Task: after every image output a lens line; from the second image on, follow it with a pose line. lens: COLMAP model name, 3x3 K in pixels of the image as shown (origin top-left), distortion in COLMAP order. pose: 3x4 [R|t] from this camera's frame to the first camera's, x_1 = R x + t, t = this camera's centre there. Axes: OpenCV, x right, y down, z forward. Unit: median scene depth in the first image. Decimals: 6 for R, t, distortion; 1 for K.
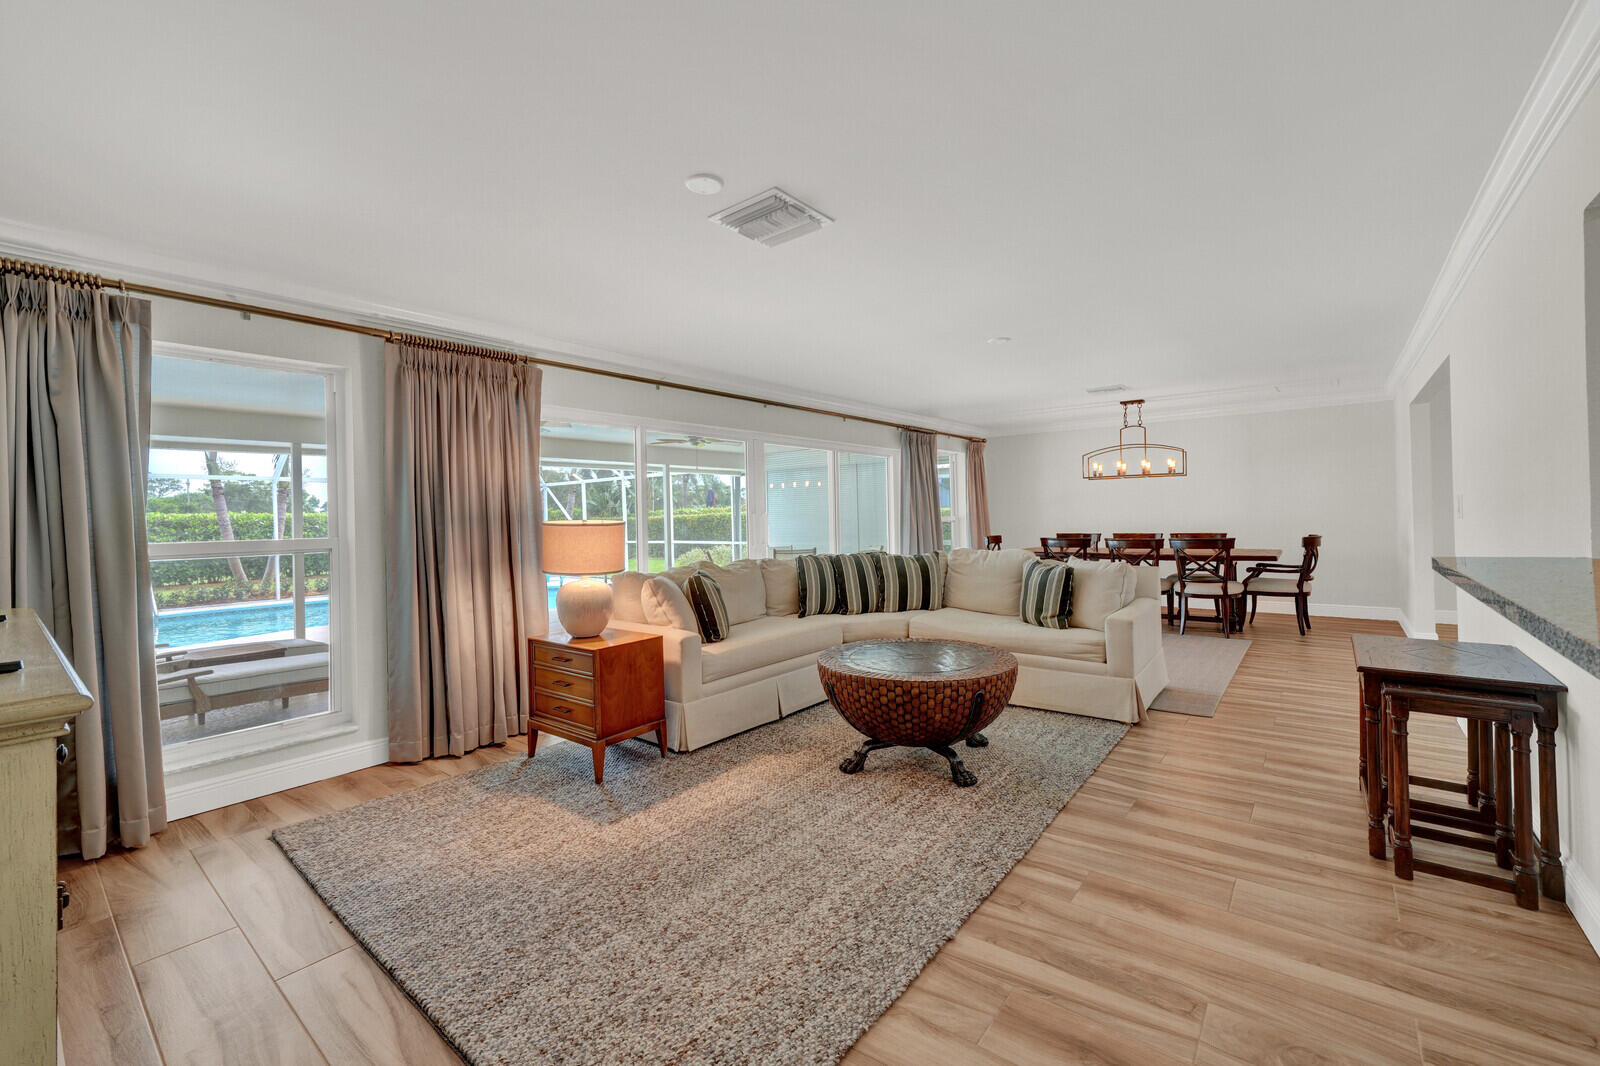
lens RADIAL K [[655.4, 0, 799.1], [0, 655.4, 516.6], [0, 0, 1]] dist [0.000002, 0.000496]
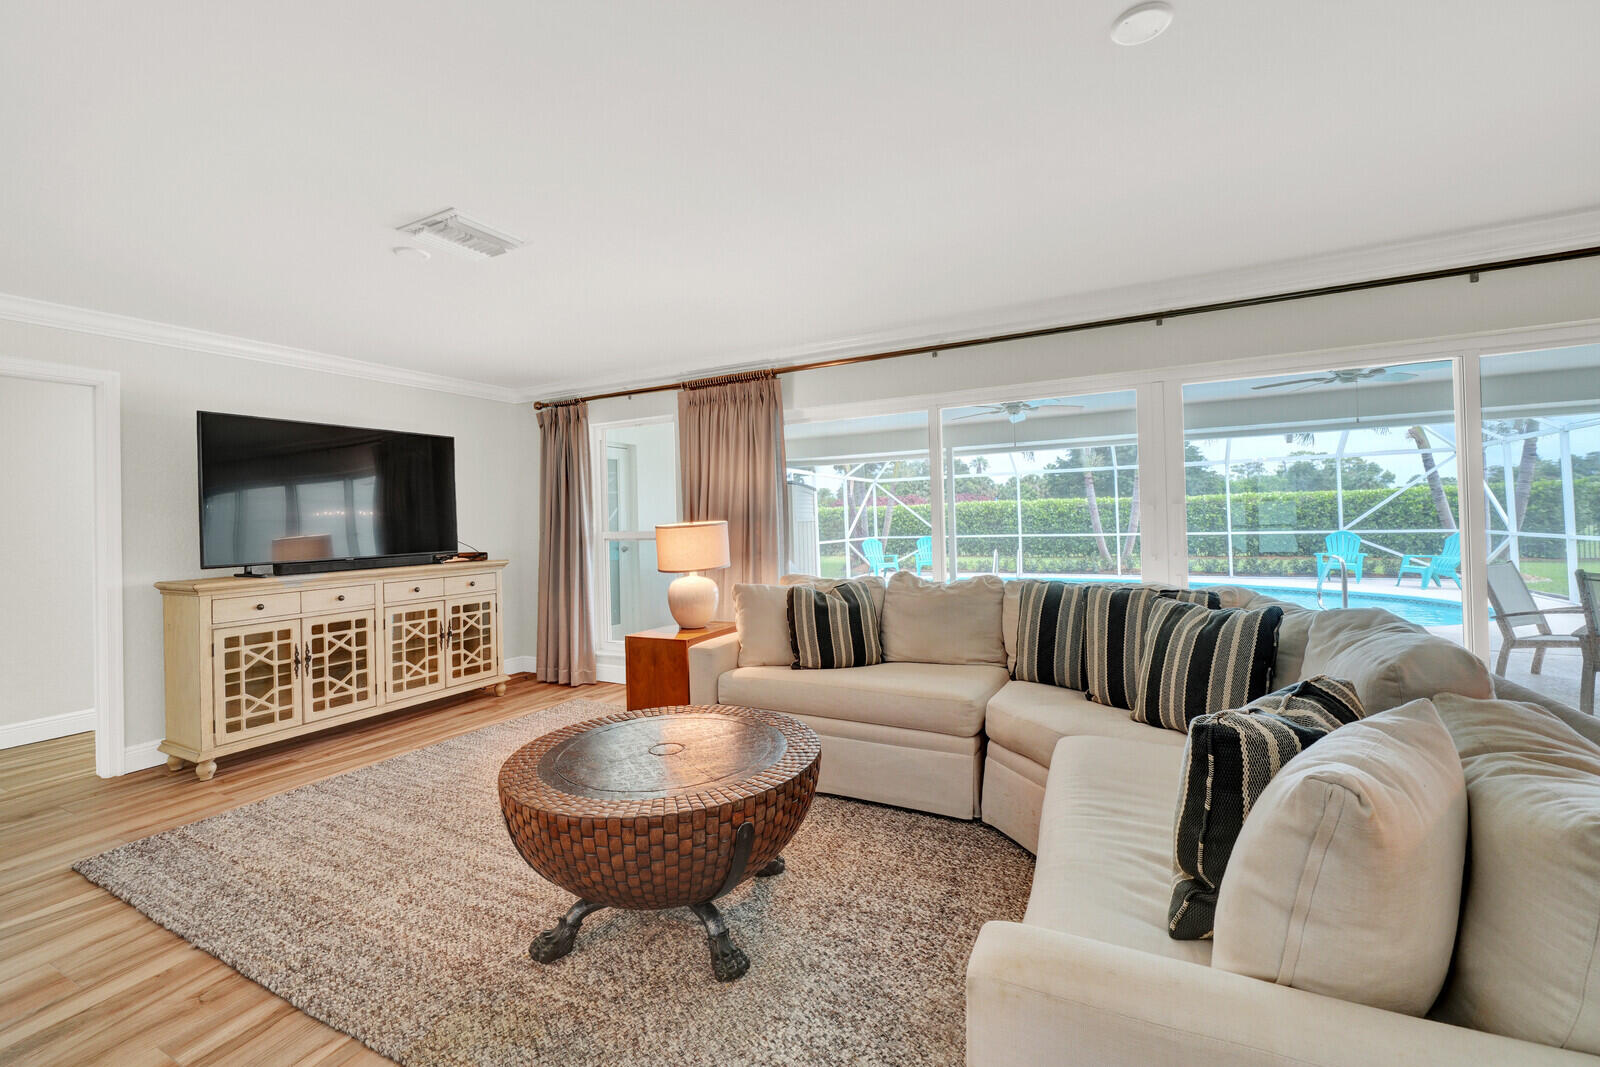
lens RADIAL K [[655.4, 0, 799.1], [0, 655.4, 517.1], [0, 0, 1]] dist [0.000002, 0.000496]
pose [[0.202168, 0.013948, -0.979252, 0.914424], [0.017865, 0.999680, 0.017927, -0.021814], [0.979188, -0.021118, 0.201854, 1.113553]]
